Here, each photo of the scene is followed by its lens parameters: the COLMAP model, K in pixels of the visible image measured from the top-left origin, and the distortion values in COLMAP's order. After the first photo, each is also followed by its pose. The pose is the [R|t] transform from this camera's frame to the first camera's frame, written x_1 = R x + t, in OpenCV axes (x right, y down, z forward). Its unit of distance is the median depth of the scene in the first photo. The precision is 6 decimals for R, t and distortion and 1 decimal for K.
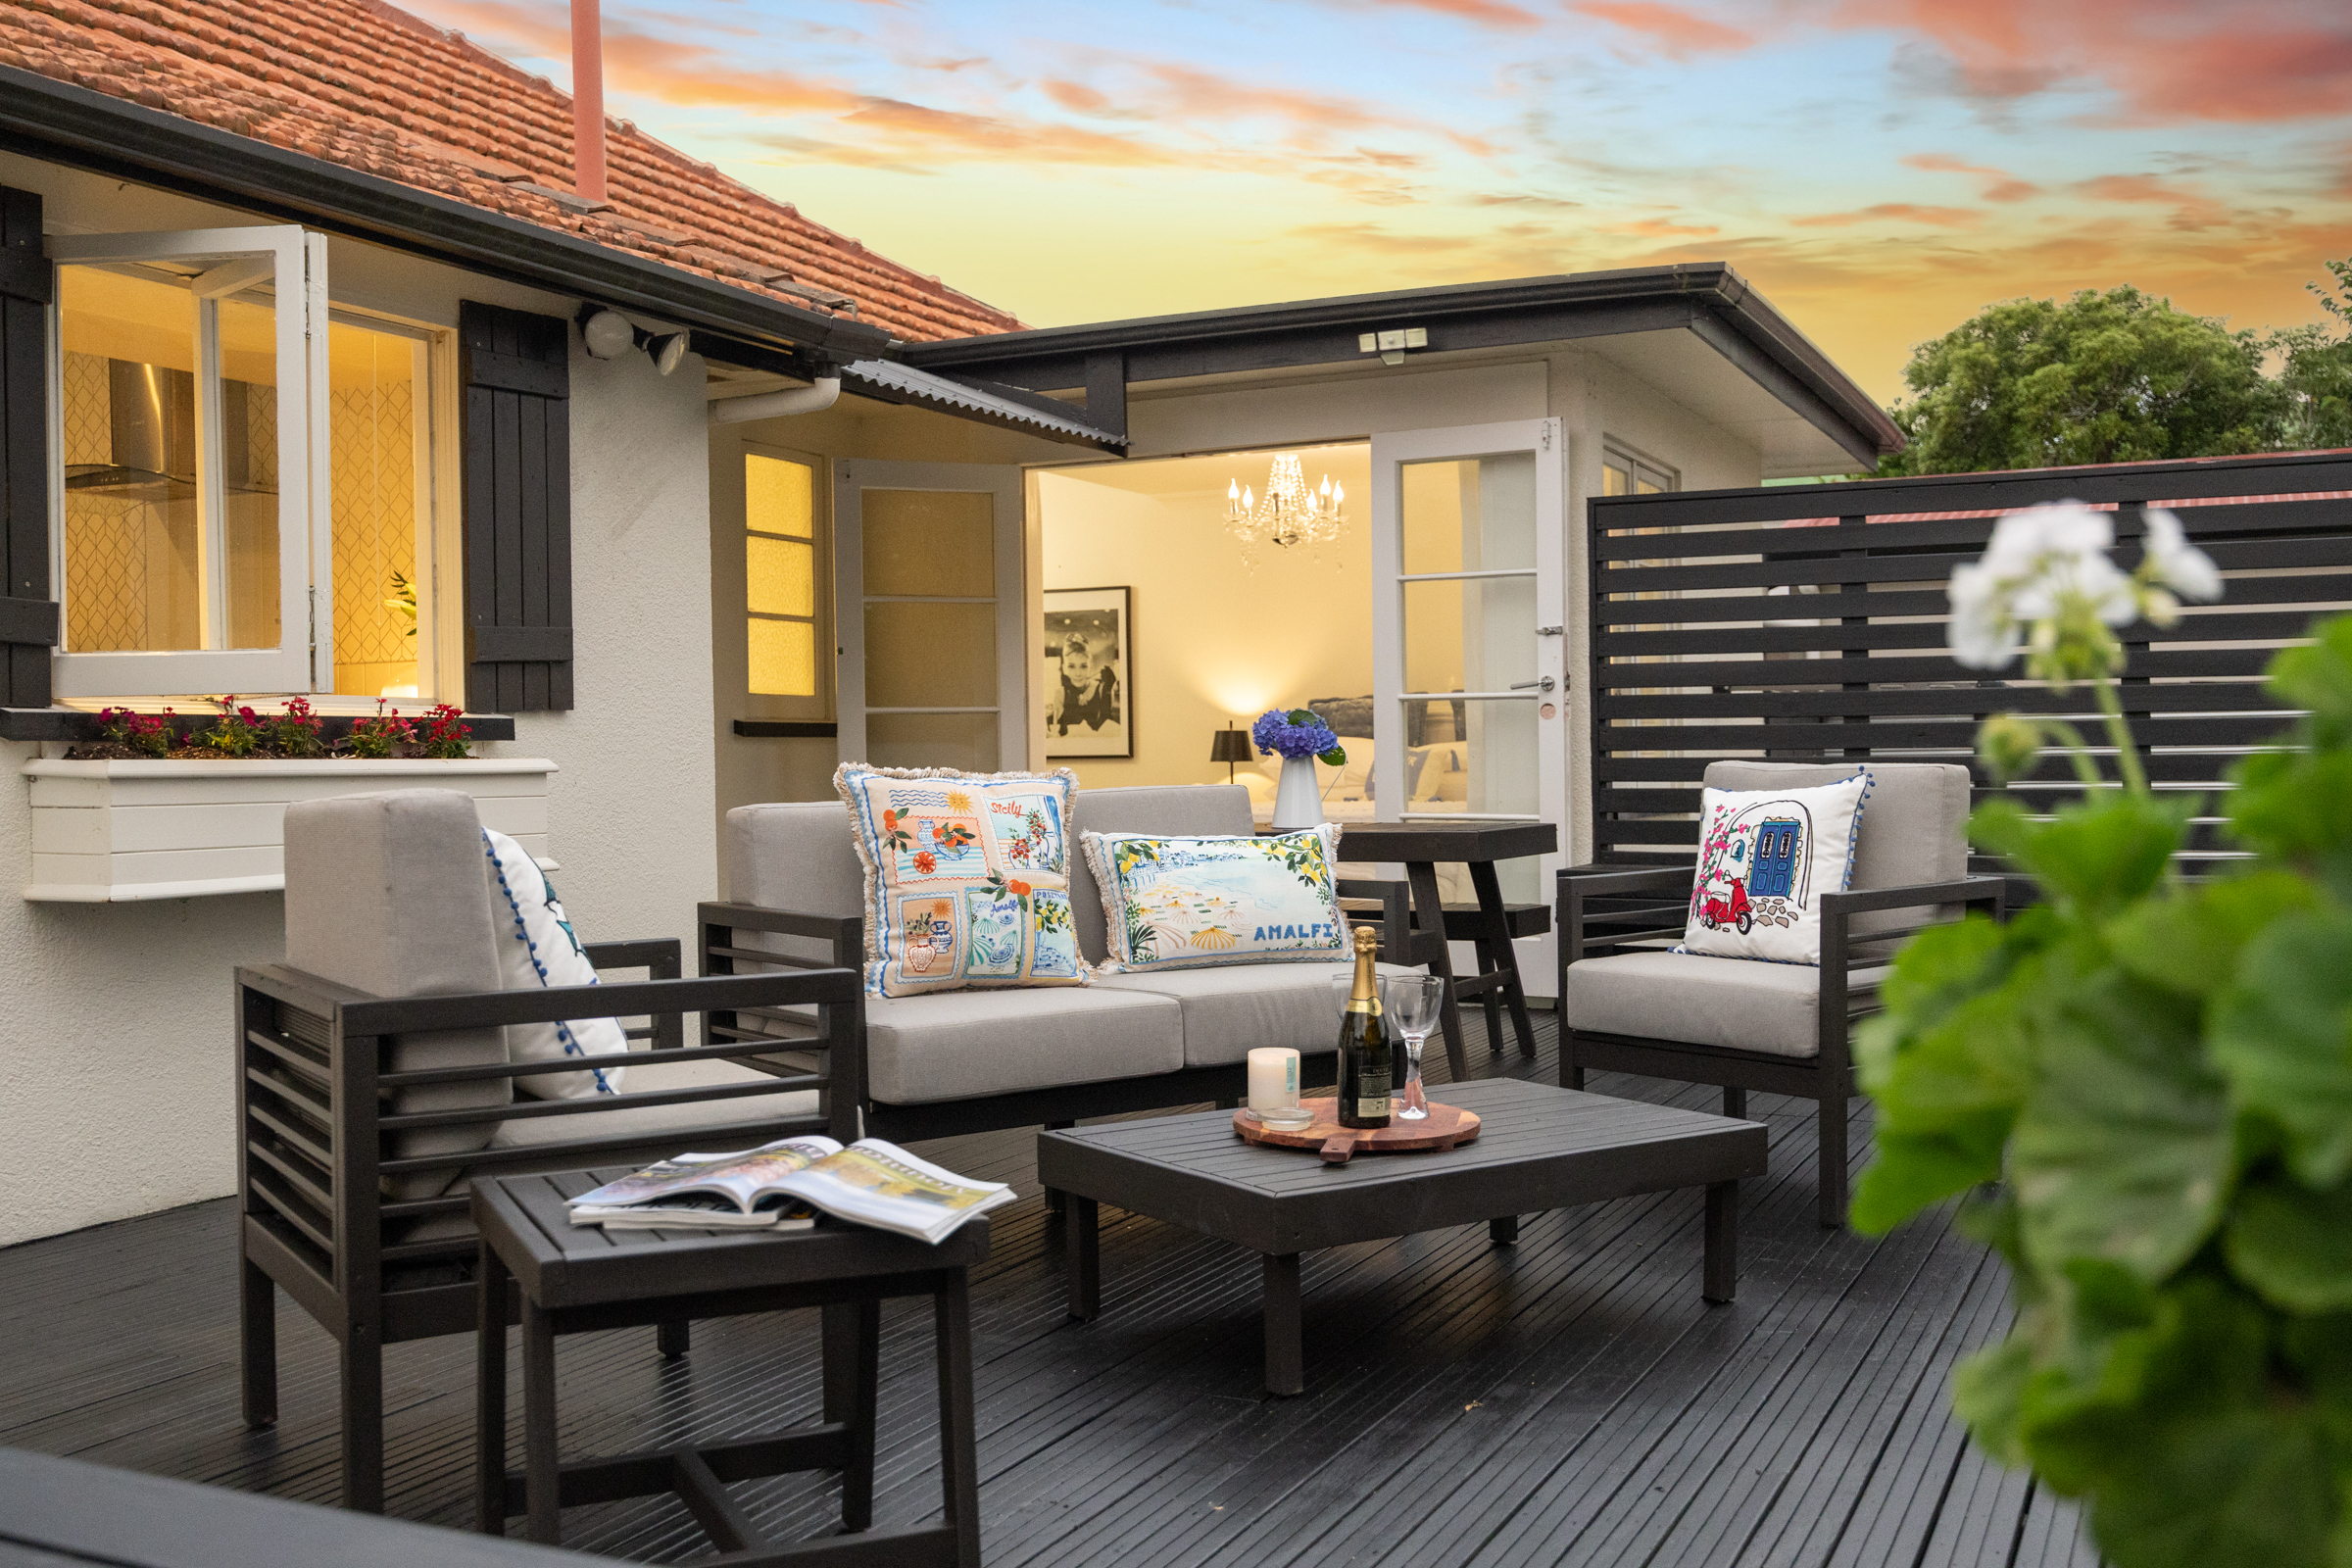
lens RADIAL K [[2220.1, 0, 1171.1], [0, 2220.1, 747.1], [0, 0, 1]] dist [-0.009336, -0.004535]
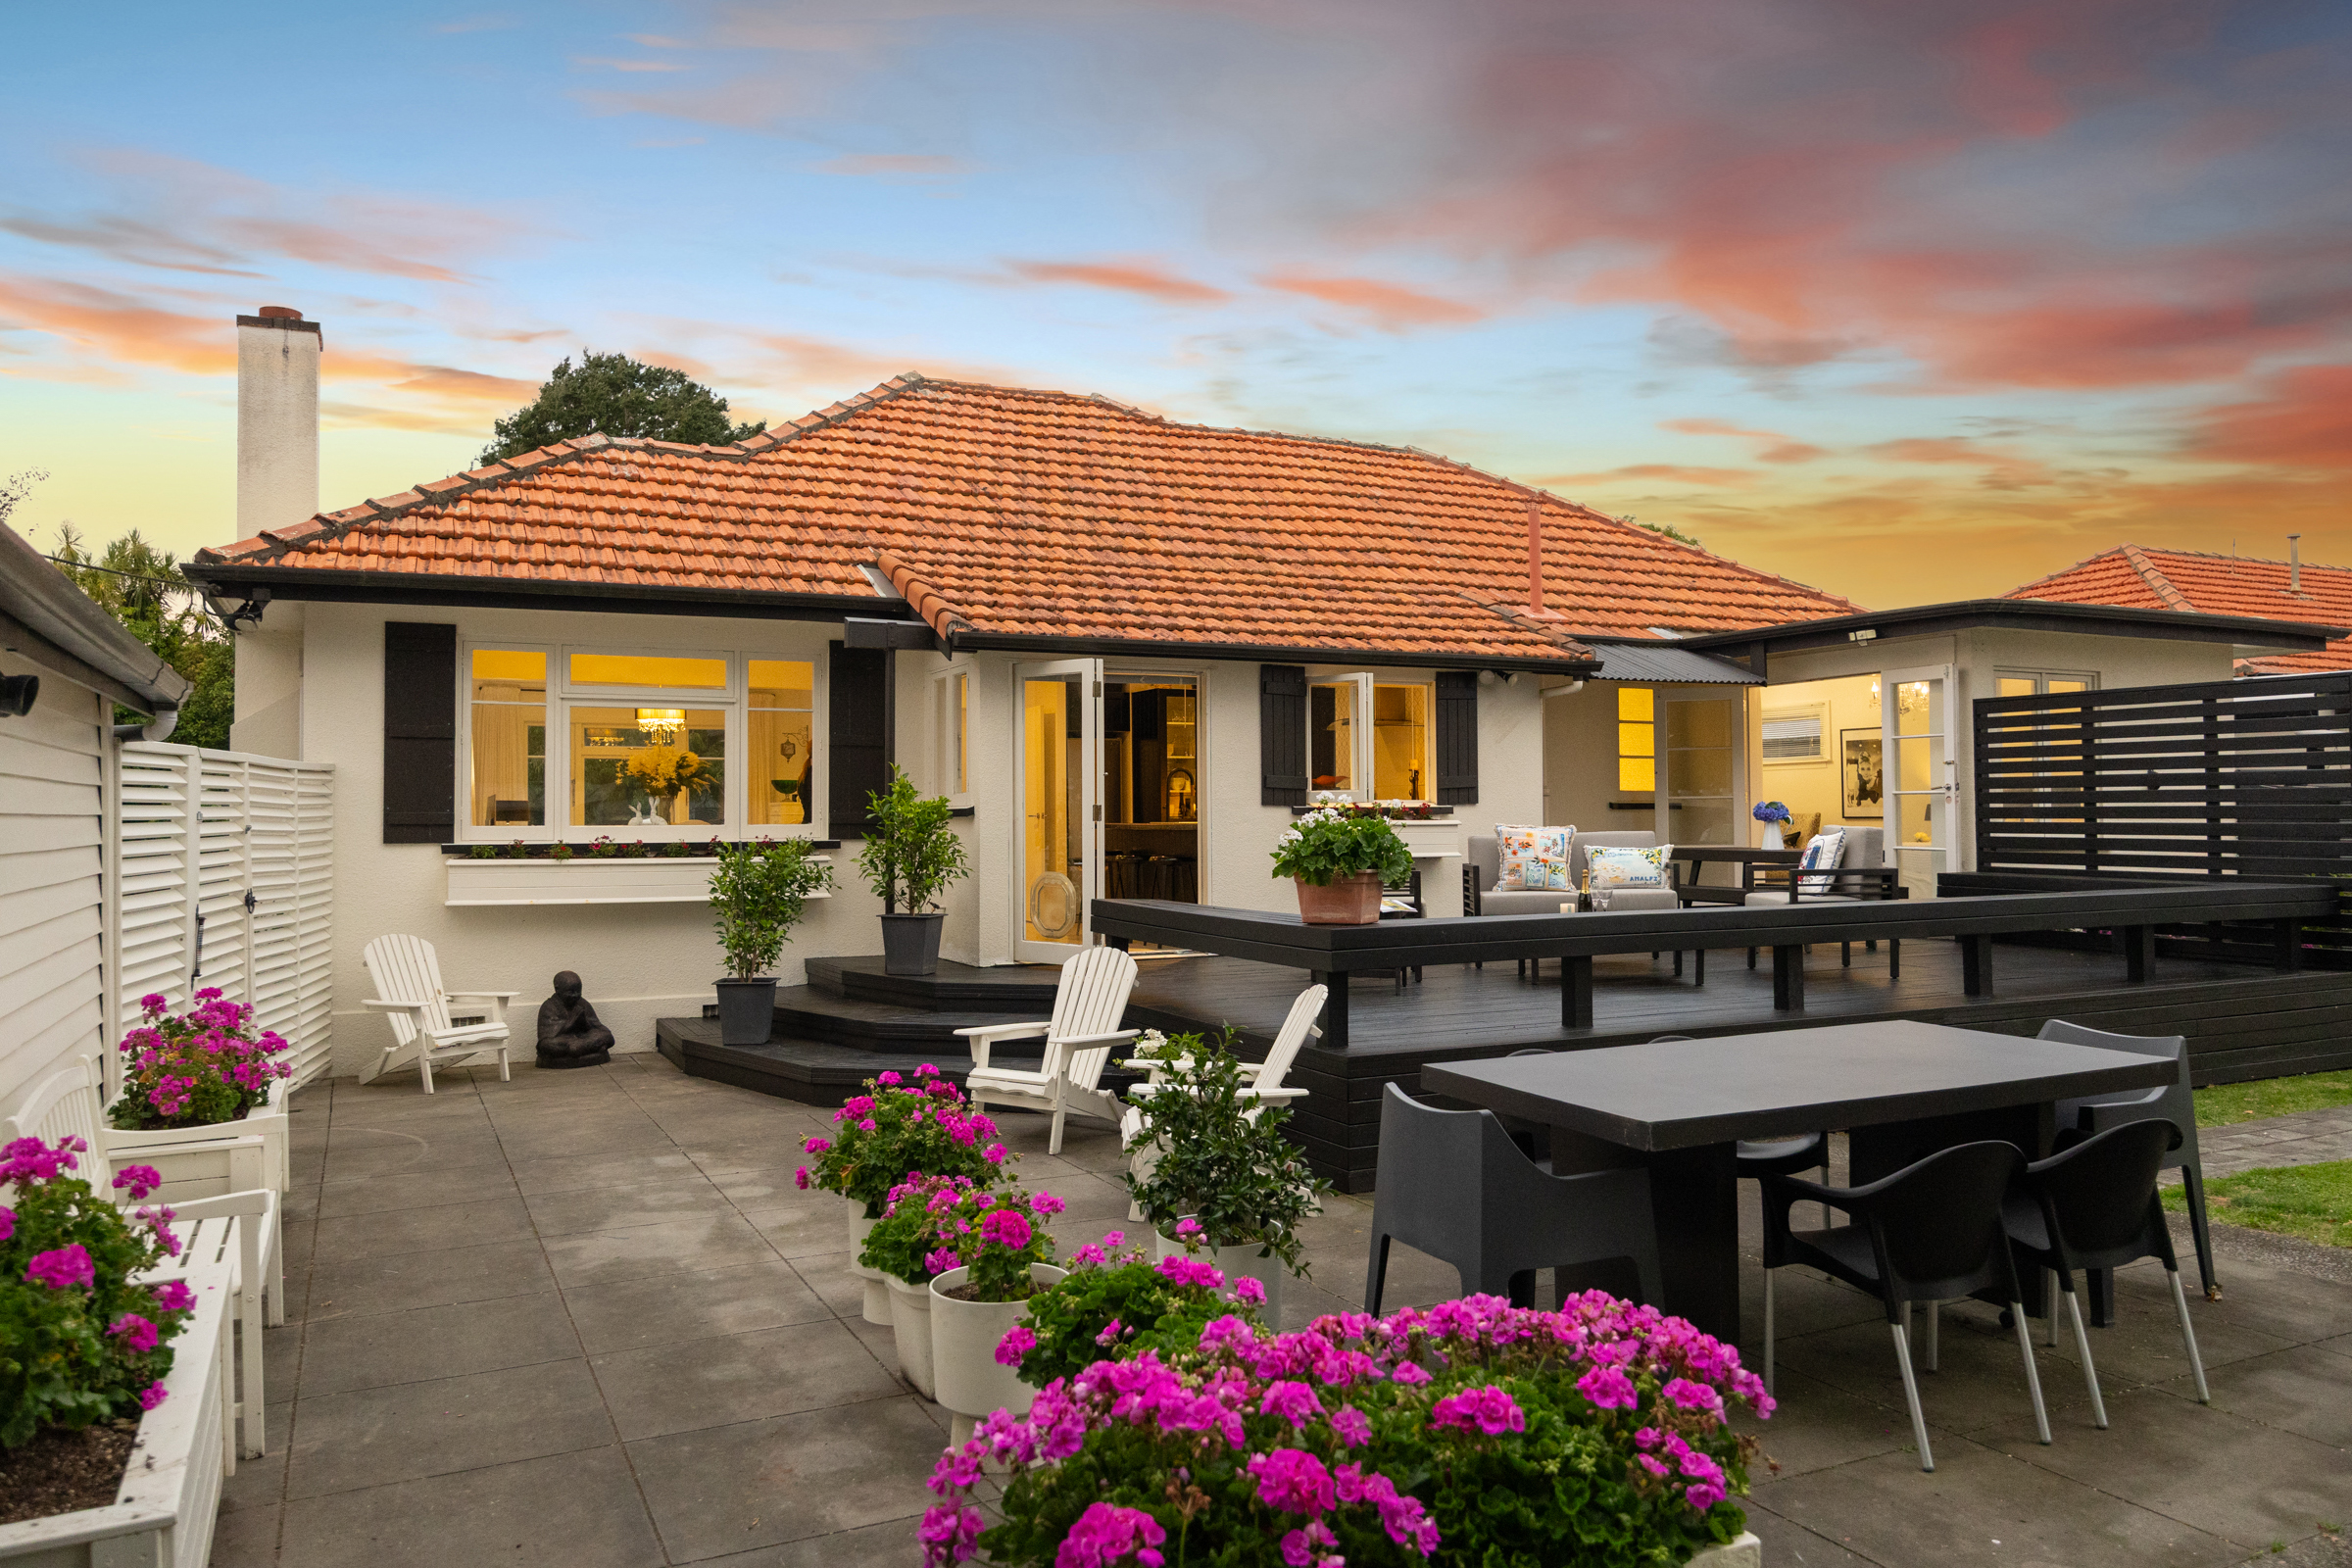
lens RADIAL K [[1644.8, 0, 1179.9], [0, 1644.8, 811.5], [0, 0, 1]] dist [0.000024, 0.001368]
pose [[0.784219, 0.005017, -0.620463, 0.823151], [-0.000625, 0.999973, 0.007296, -0.023068], [0.620483, -0.005334, 0.784202, -1.022211]]
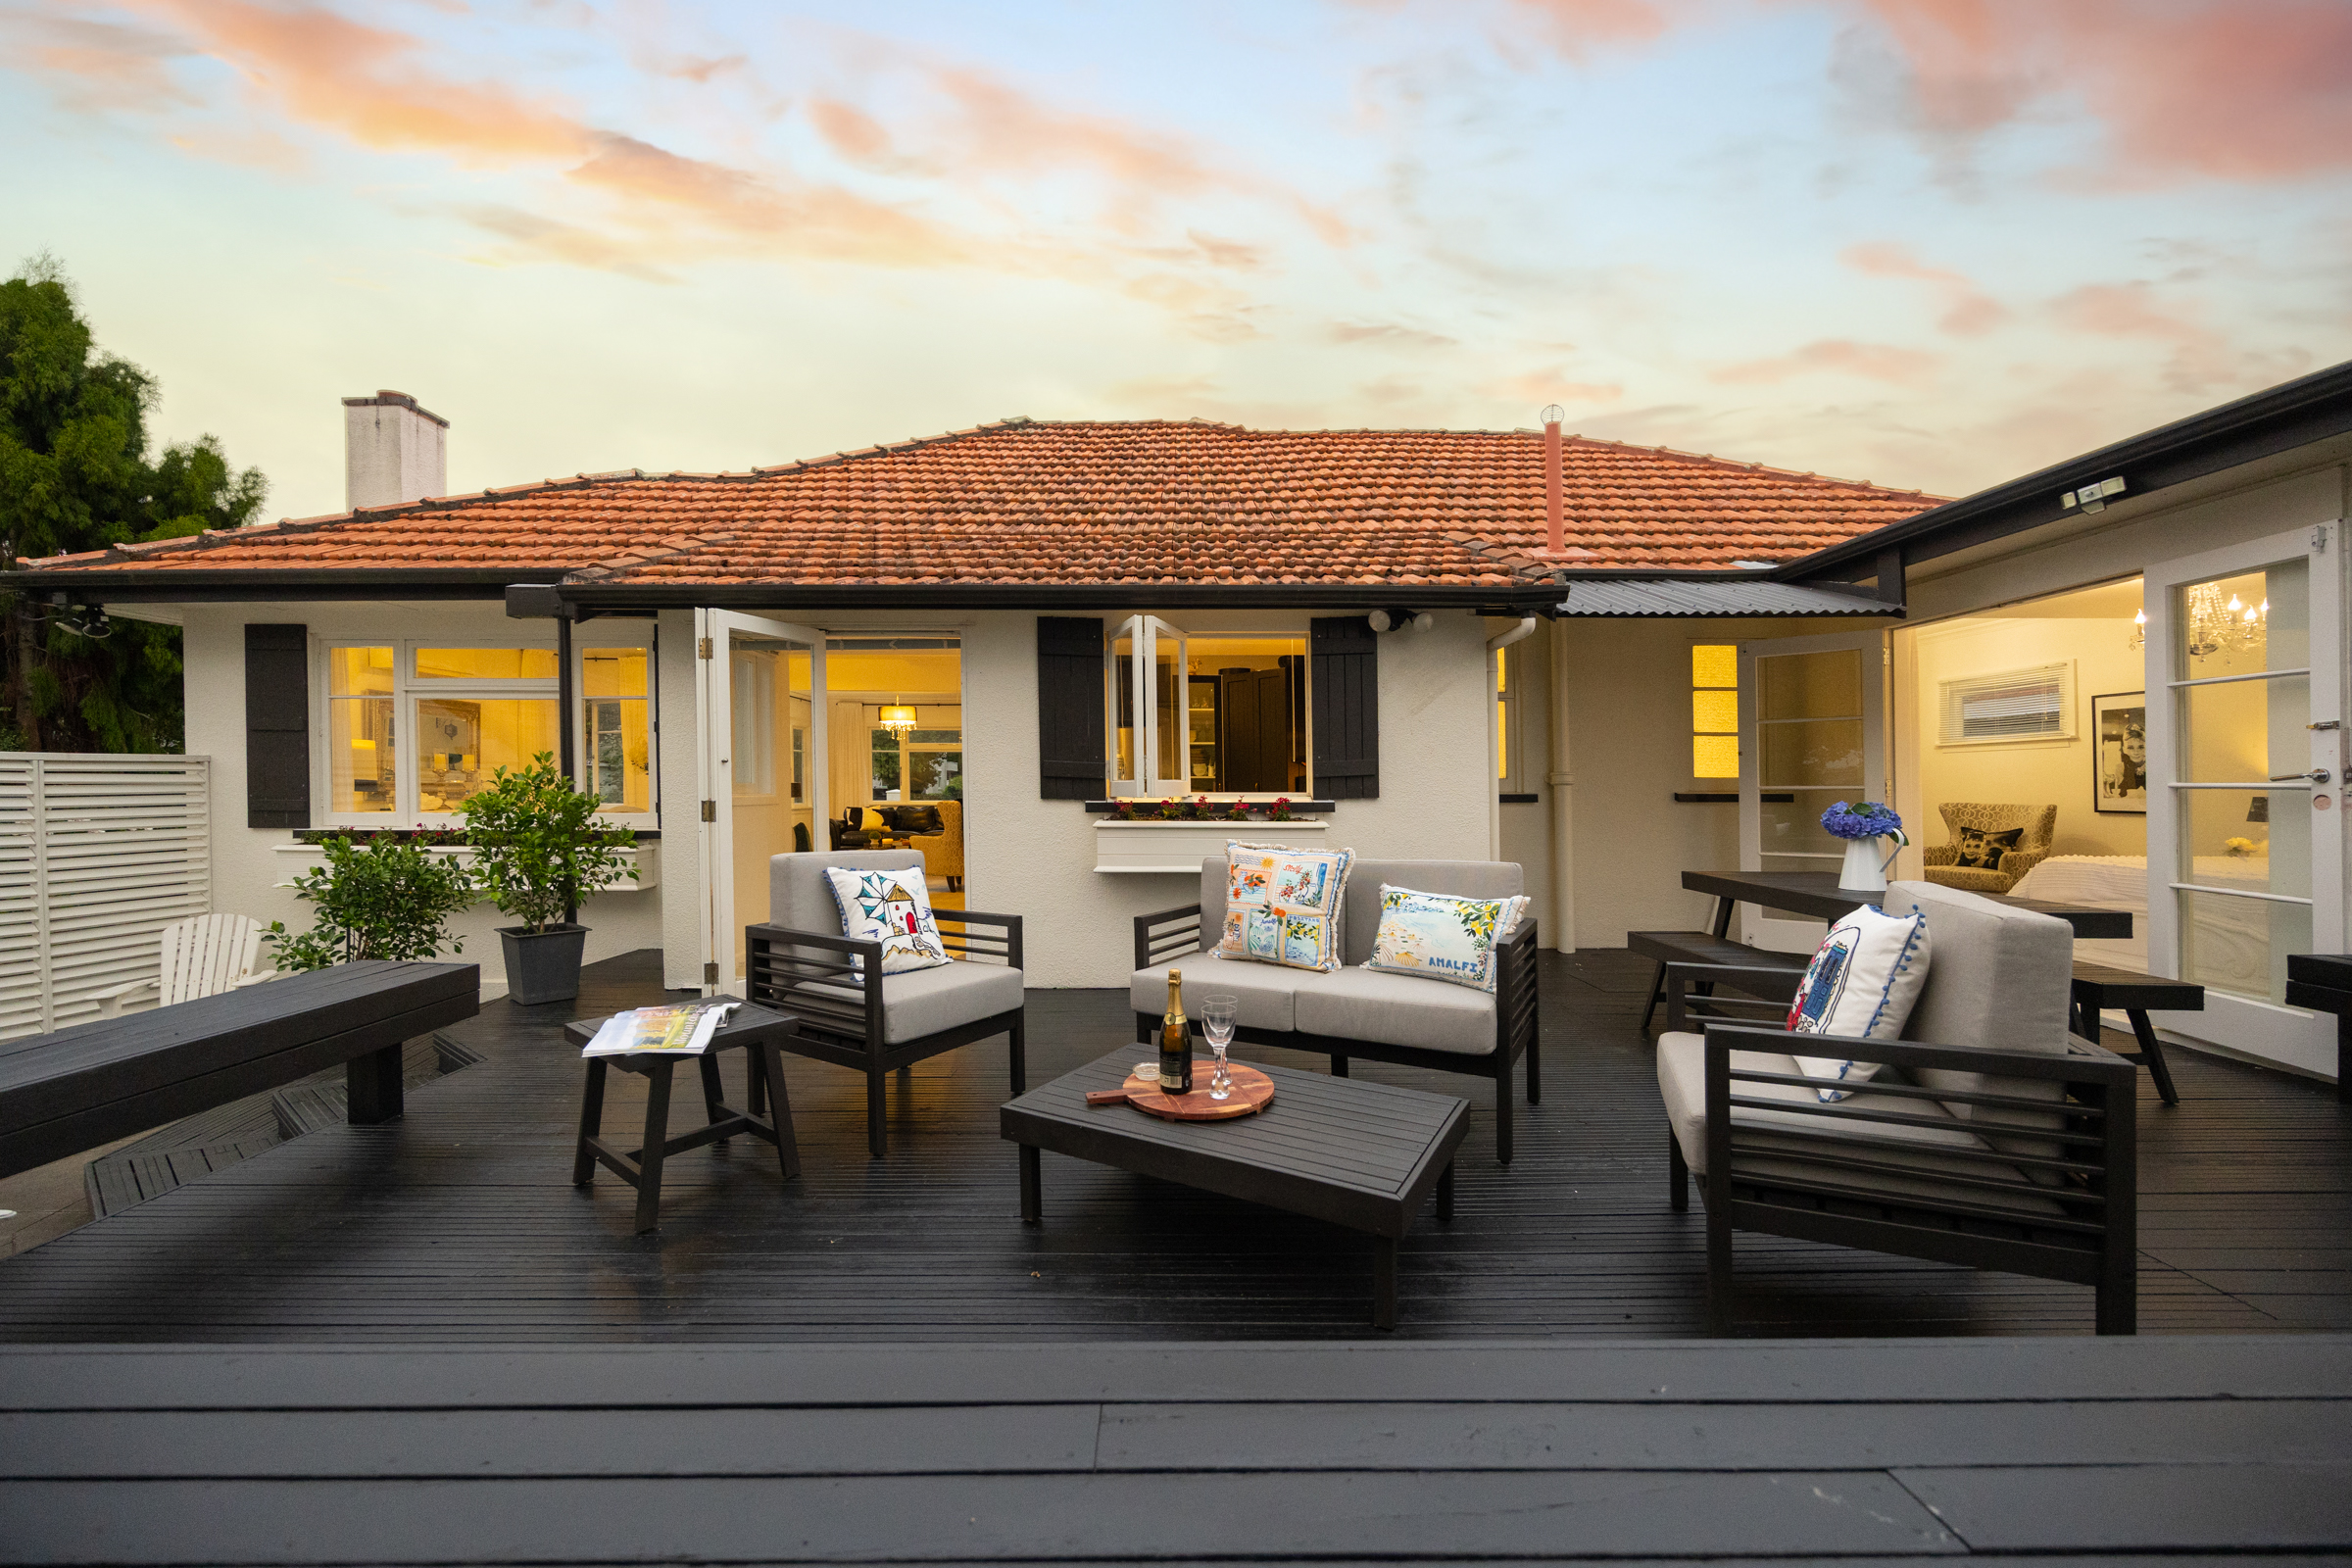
lens RADIAL K [[897.6, 0, 1176.0], [0, 897.6, 784.0], [0, 0, 1]] dist [-0.000084, -0.000675]
pose [[0.440438, 0.009488, -0.897733, 0.445380], [-0.001692, 0.999951, 0.009738, -0.040151], [0.897781, -0.002770, 0.440433, 0.466846]]
